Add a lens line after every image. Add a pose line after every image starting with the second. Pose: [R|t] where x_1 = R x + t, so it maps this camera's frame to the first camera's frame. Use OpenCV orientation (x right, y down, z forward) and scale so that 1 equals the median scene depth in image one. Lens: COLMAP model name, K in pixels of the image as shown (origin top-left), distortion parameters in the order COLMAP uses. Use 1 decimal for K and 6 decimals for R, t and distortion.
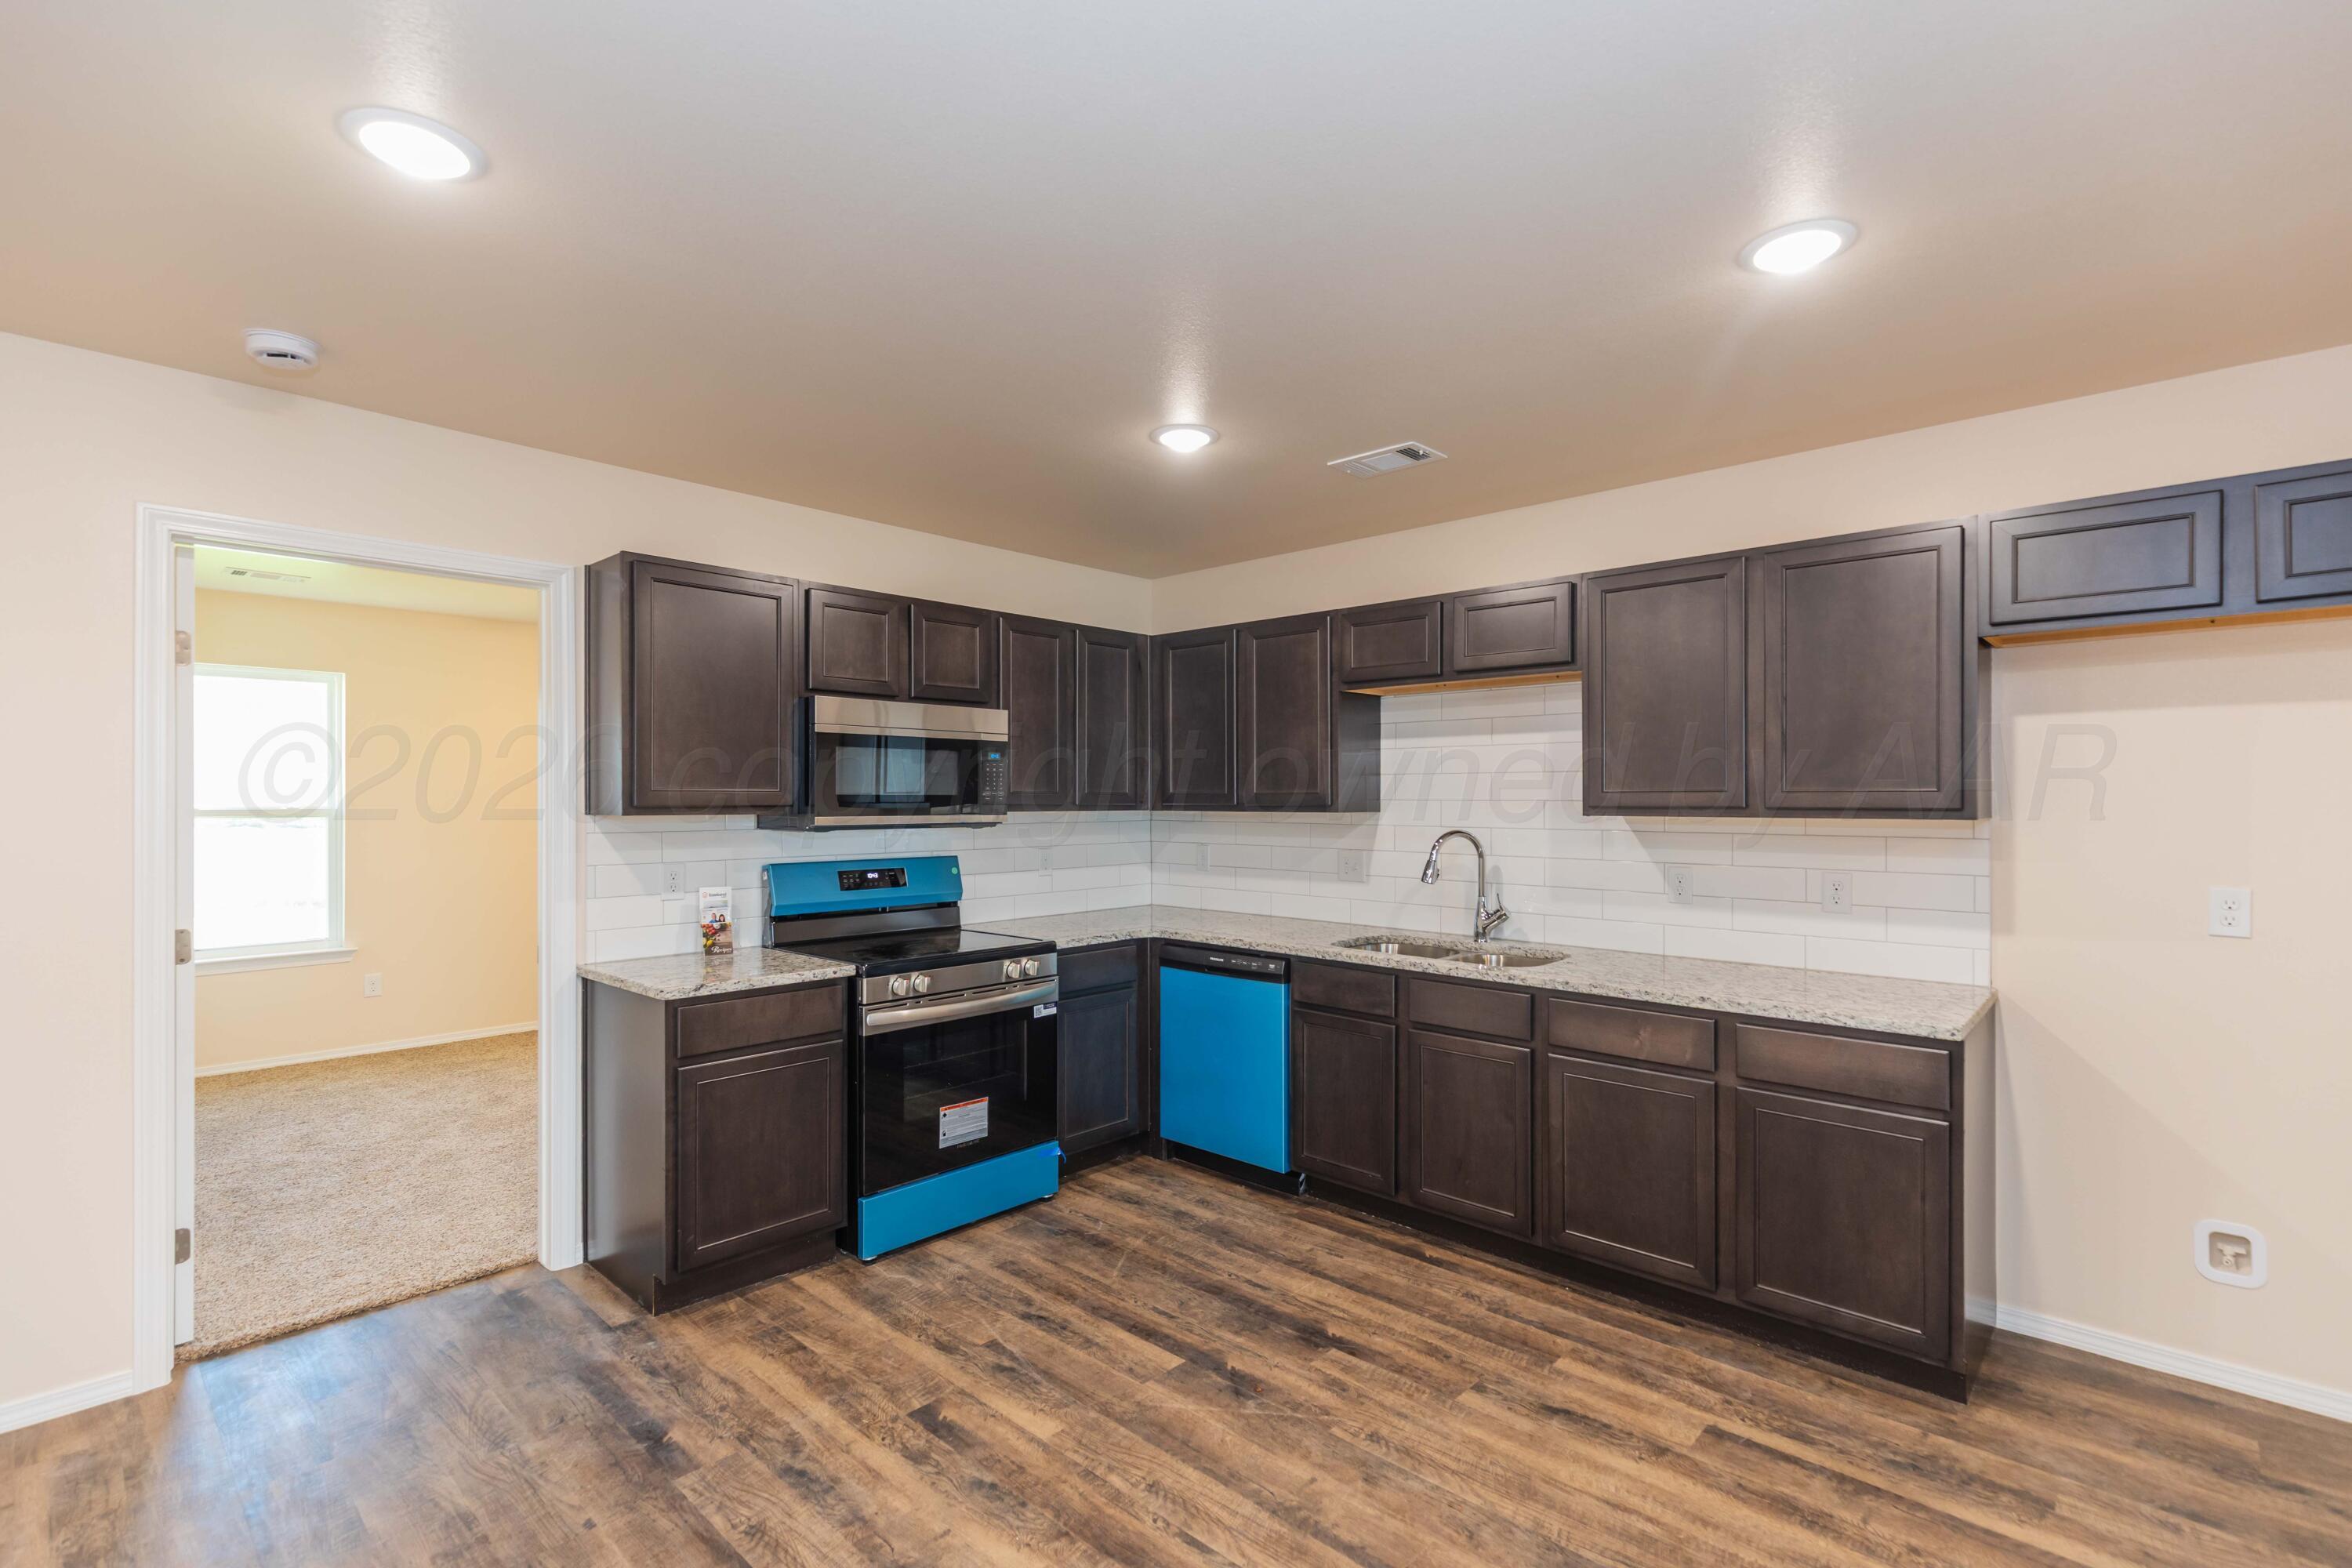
lens RADIAL K [[1059.0, 0, 1179.0], [0, 1059.0, 792.8], [0, 0, 1]] dist [0.007421, -0.000411]
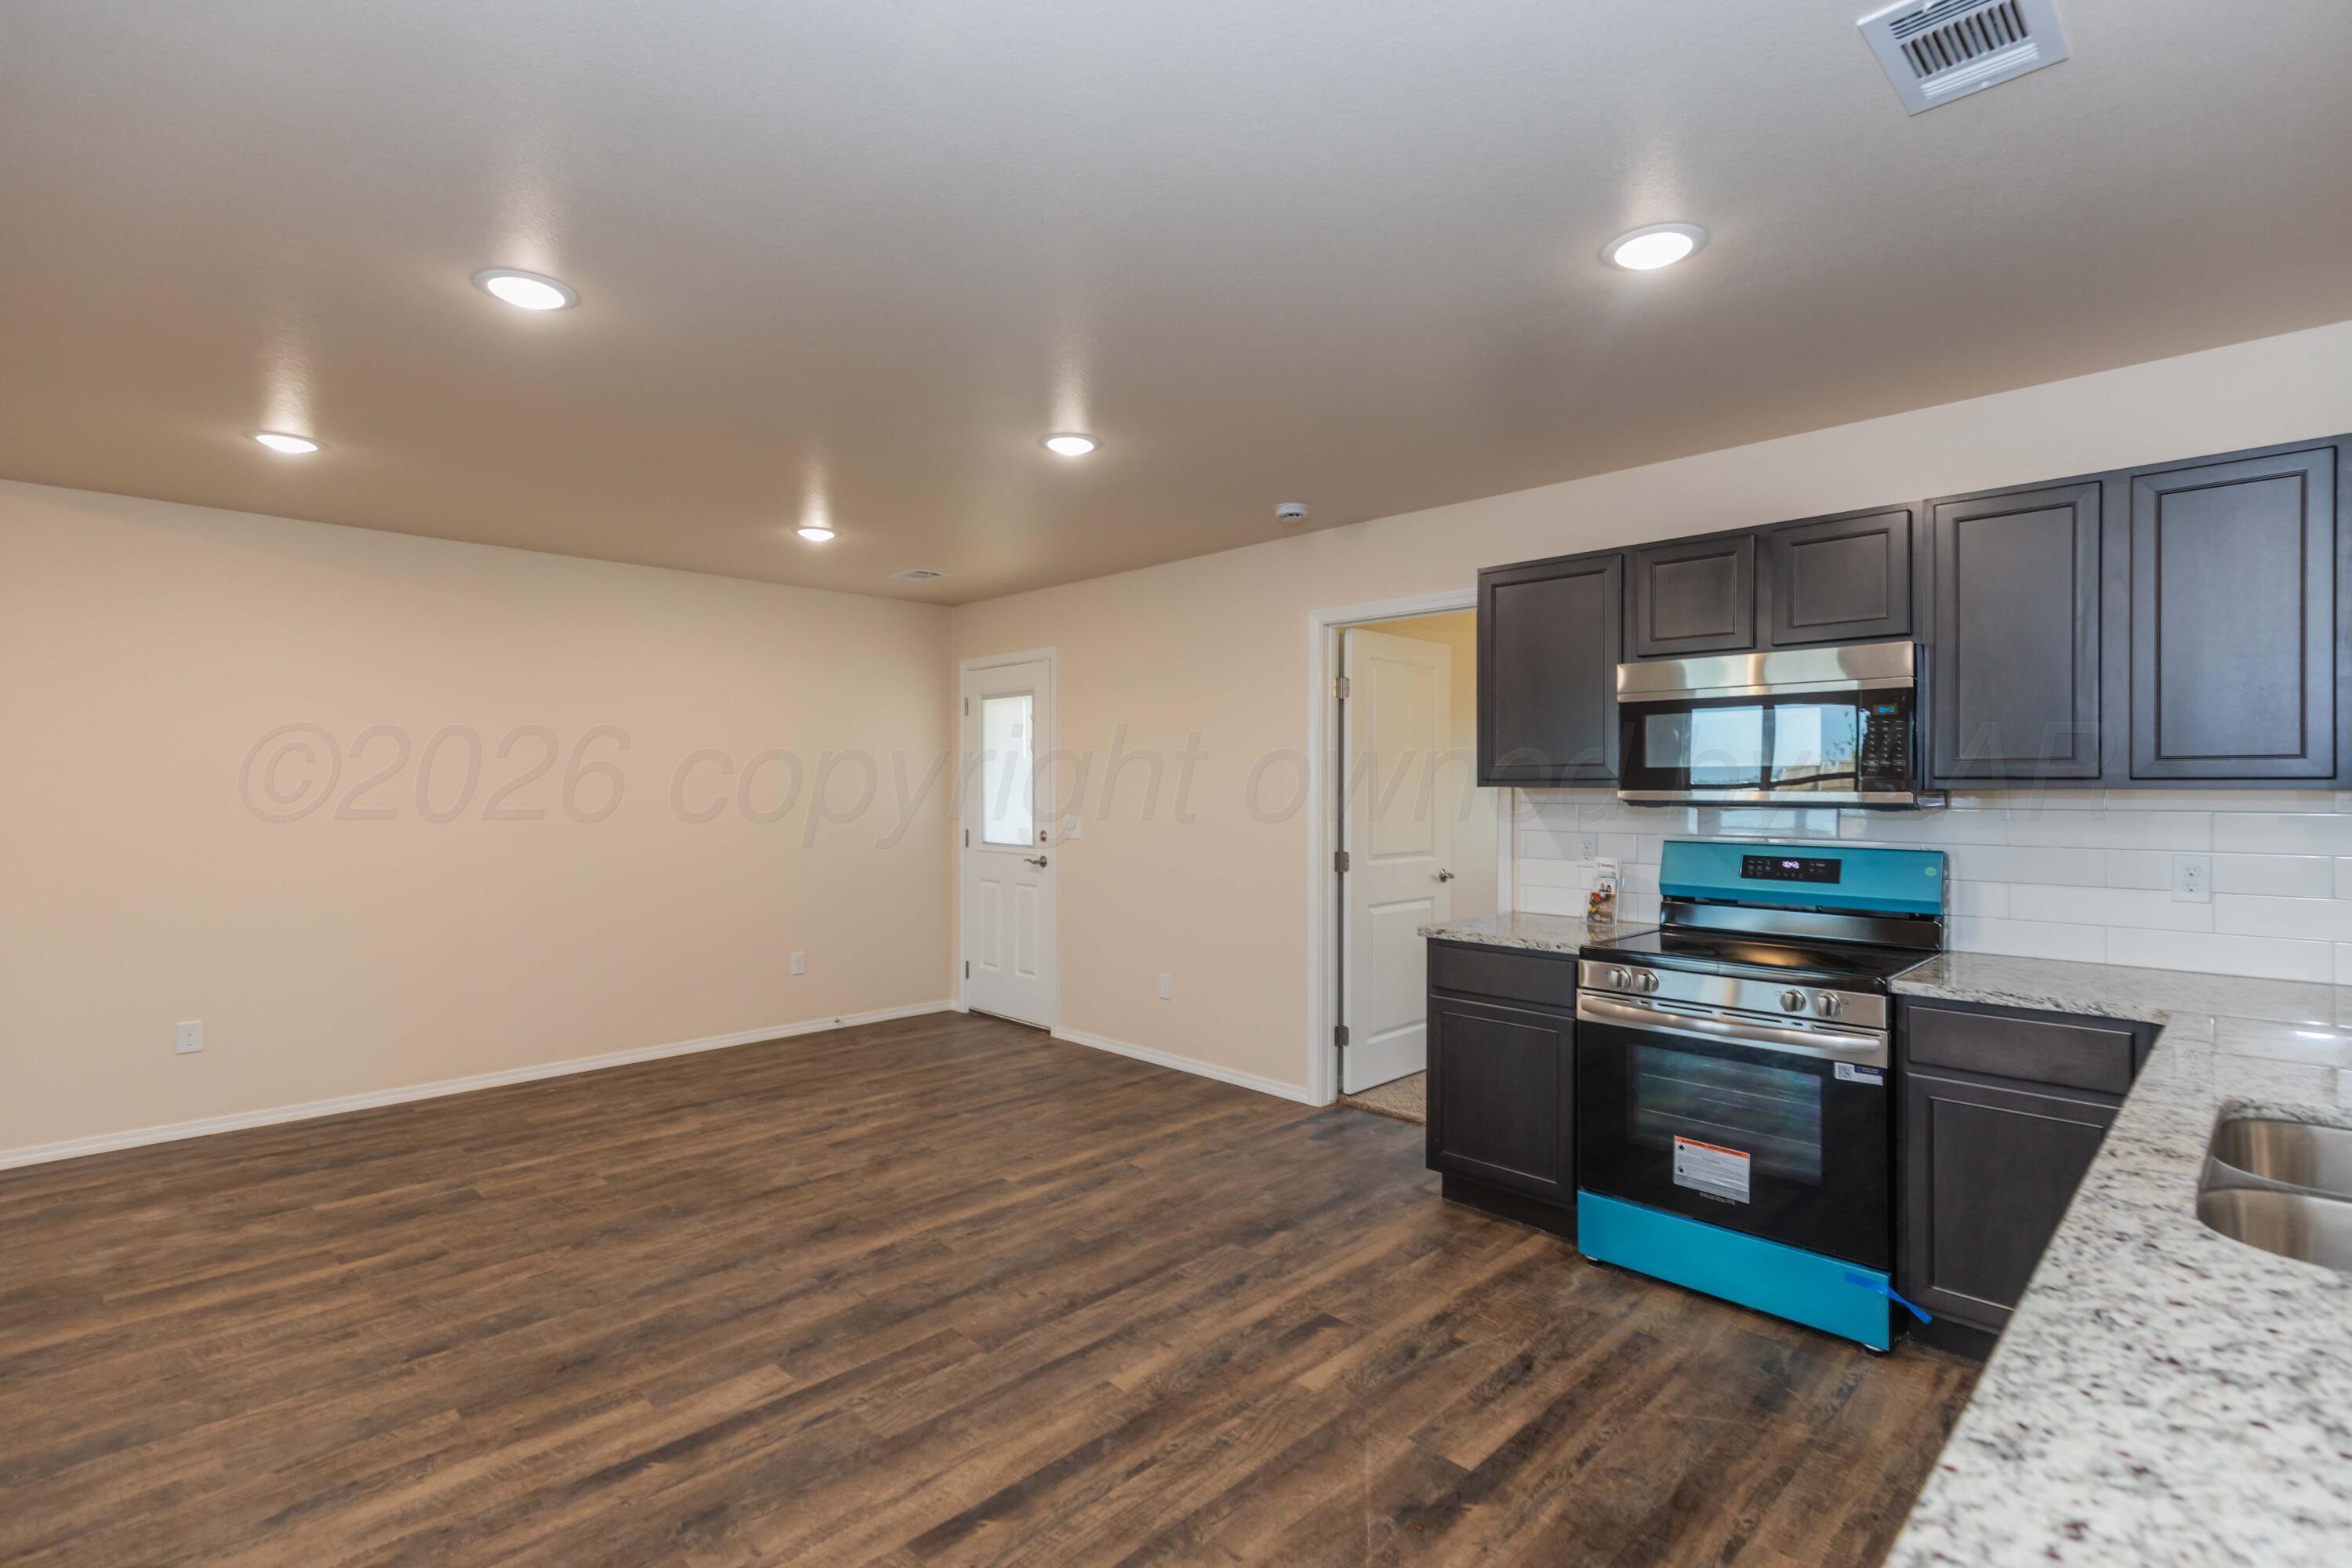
lens RADIAL K [[1108.5, 0, 1180.9], [0, 1108.5, 878.9], [0, 0, 1]] dist [0.001829, 0.000541]
pose [[-0.037884, 0.086601, -0.995523, 0.649226], [0.005338, 0.996241, 0.086460, 0.023827], [0.999268, -0.002039, -0.038203, 0.672519]]
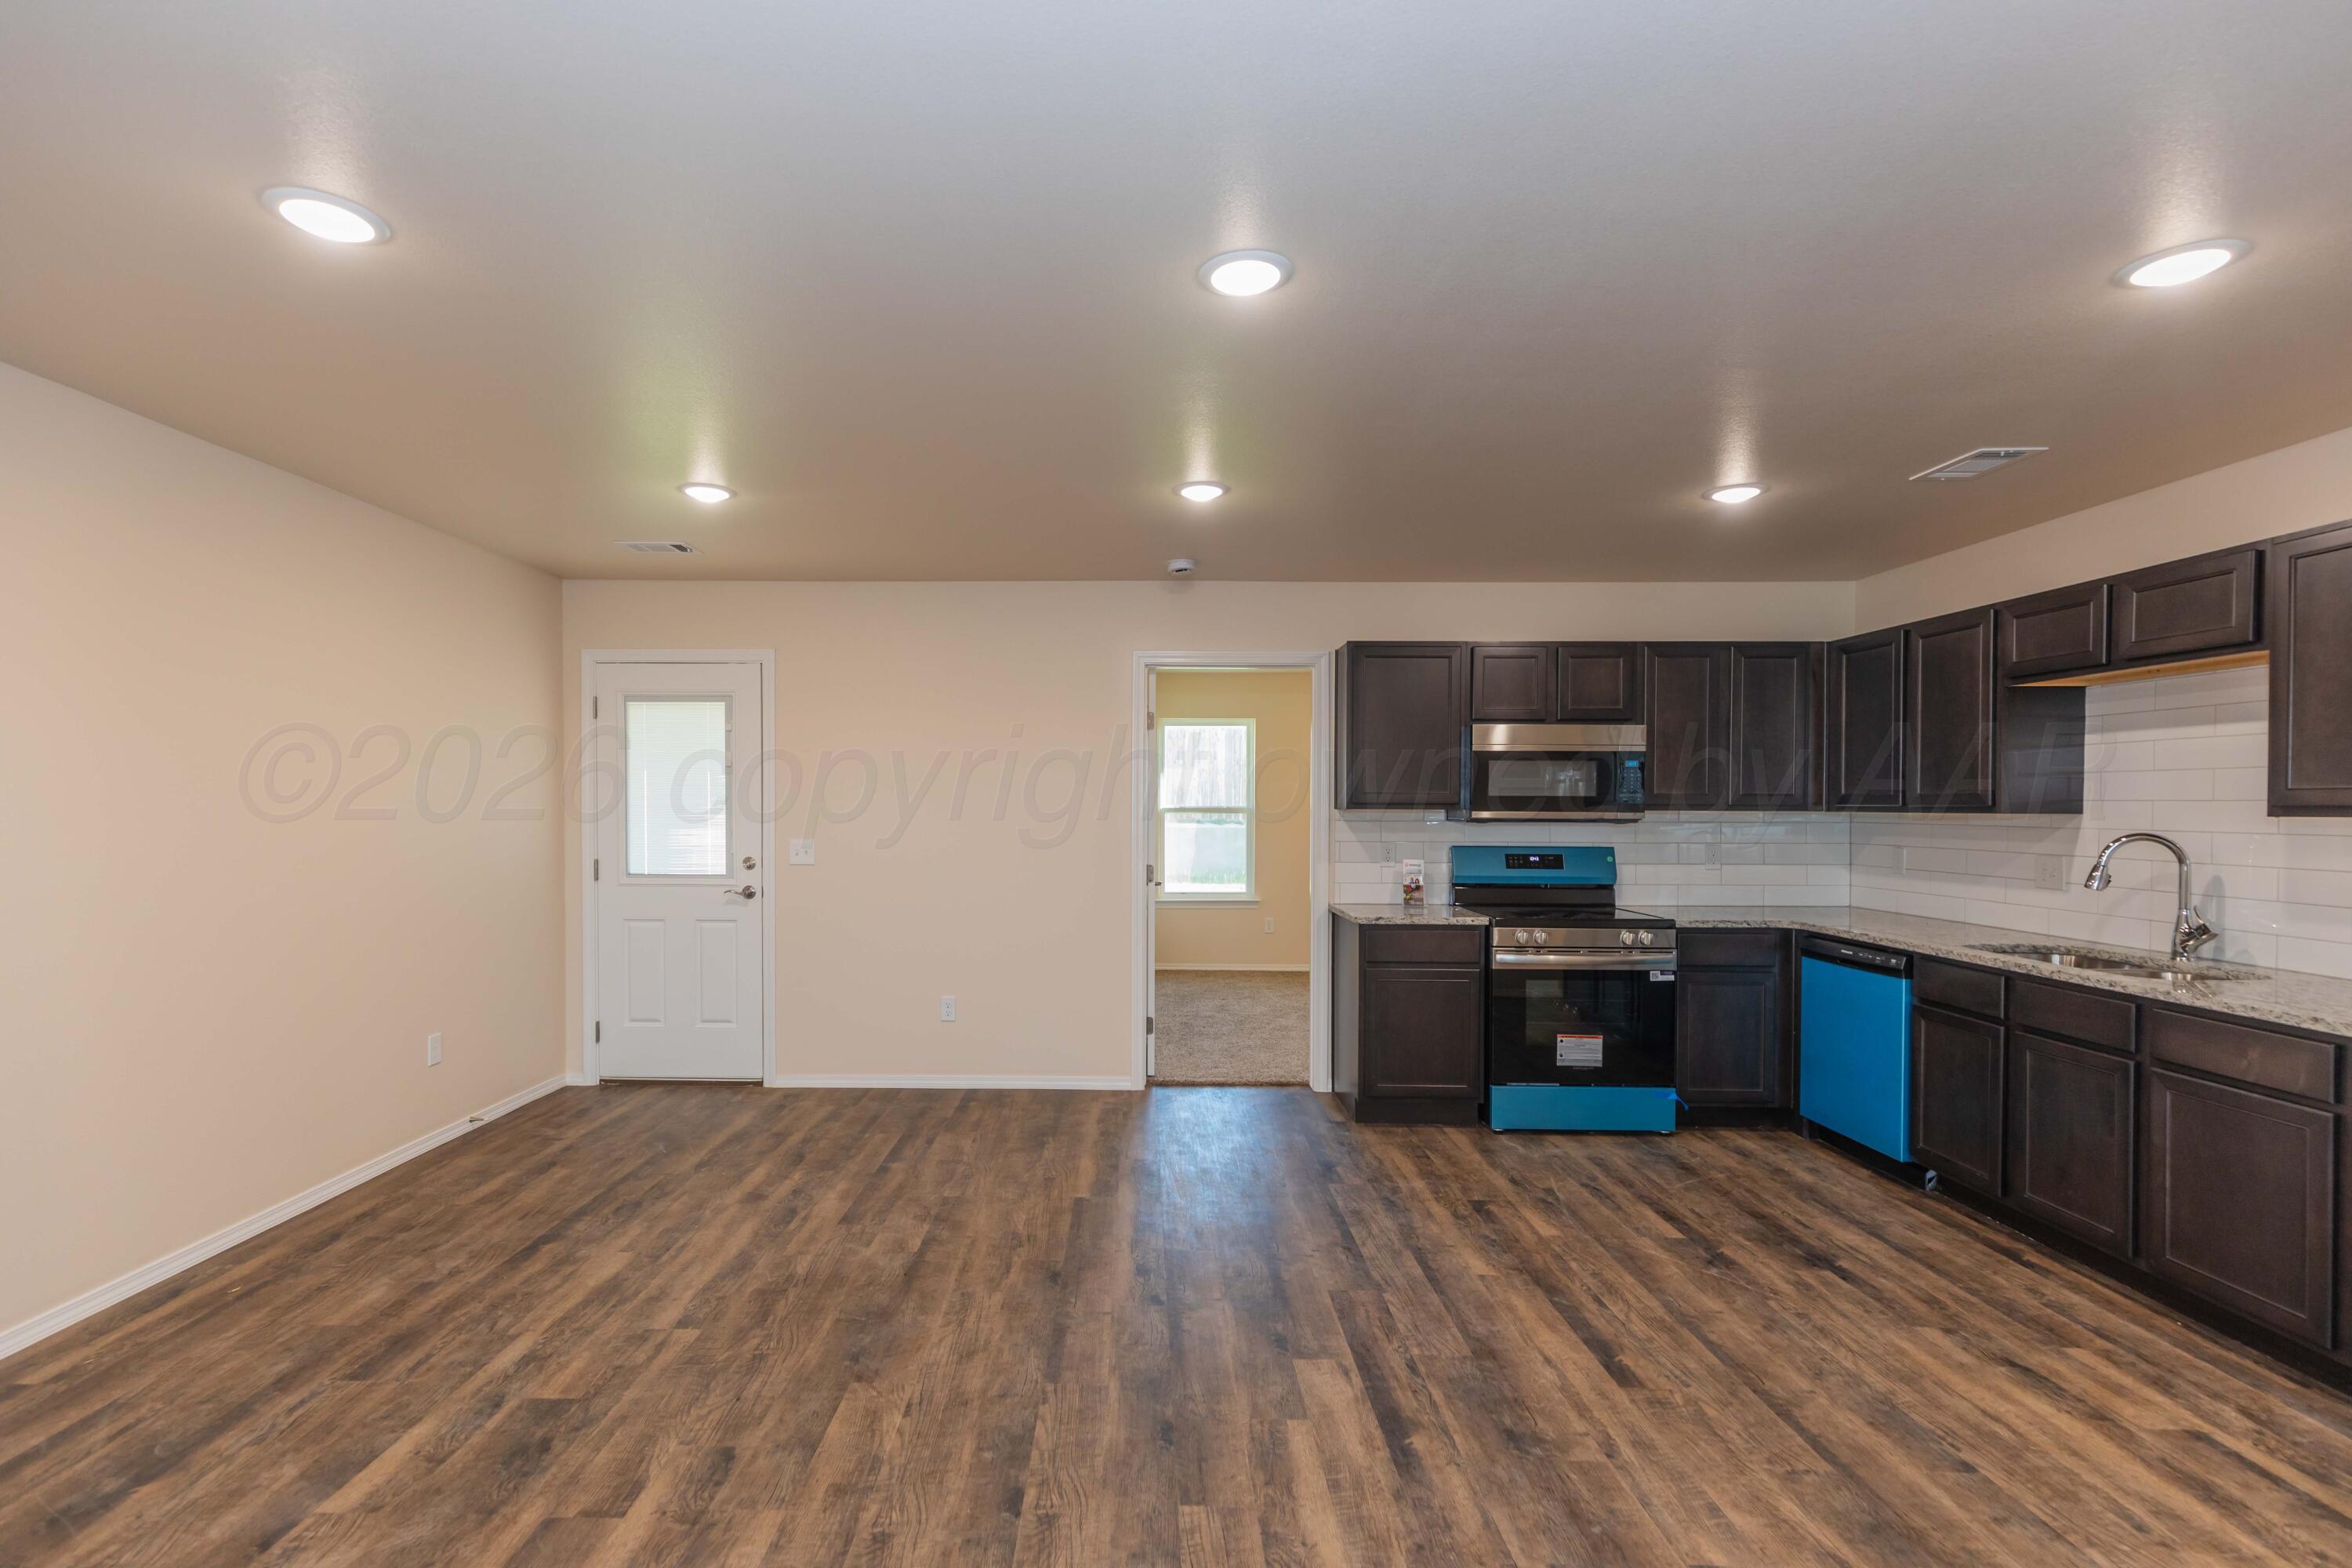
lens RADIAL K [[1082.0, 0, 1129.4], [0, 1082.0, 821.1], [0, 0, 1]] dist [0.002700, -0.000187]
pose [[0.670597, 0.013888, -0.741692, 0.423210], [-0.000624, 0.999835, 0.018158, 0.009823], [0.741821, -0.011714, 0.670495, -0.296800]]
